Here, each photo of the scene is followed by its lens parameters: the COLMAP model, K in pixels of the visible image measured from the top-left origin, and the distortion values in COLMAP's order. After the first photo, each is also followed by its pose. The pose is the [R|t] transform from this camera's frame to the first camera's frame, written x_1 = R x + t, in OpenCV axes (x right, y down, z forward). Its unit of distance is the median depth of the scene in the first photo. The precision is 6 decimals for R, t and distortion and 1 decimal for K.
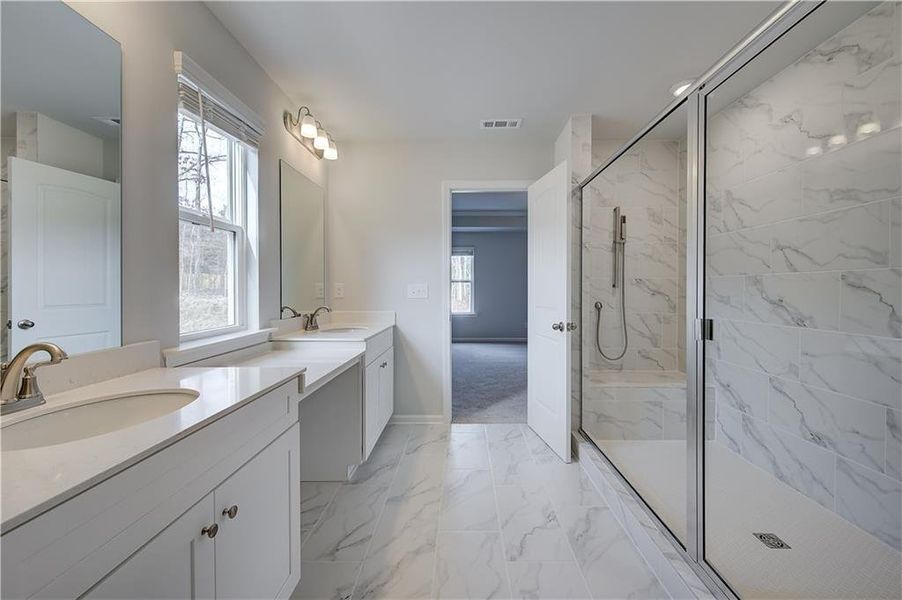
lens RADIAL K [[354.6, 0, 461.1], [0, 354.6, 295.9], [0, 0, 1]] dist [-0.000462, -0.000100]
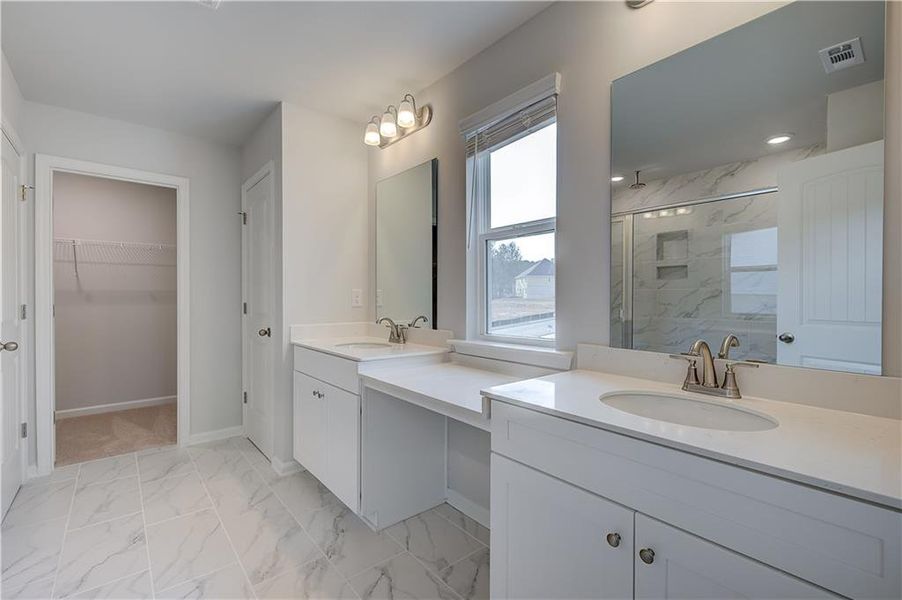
lens RADIAL K [[410.4, 0, 453.6], [0, 410.4, 312.6], [0, 0, 1]] dist [0.002450, 0.000159]
pose [[-0.767756, 0.005186, -0.640721, 0.200924], [-0.007319, 0.999831, 0.016863, 0.002539], [0.640700, 0.017637, -0.767589, 1.945164]]
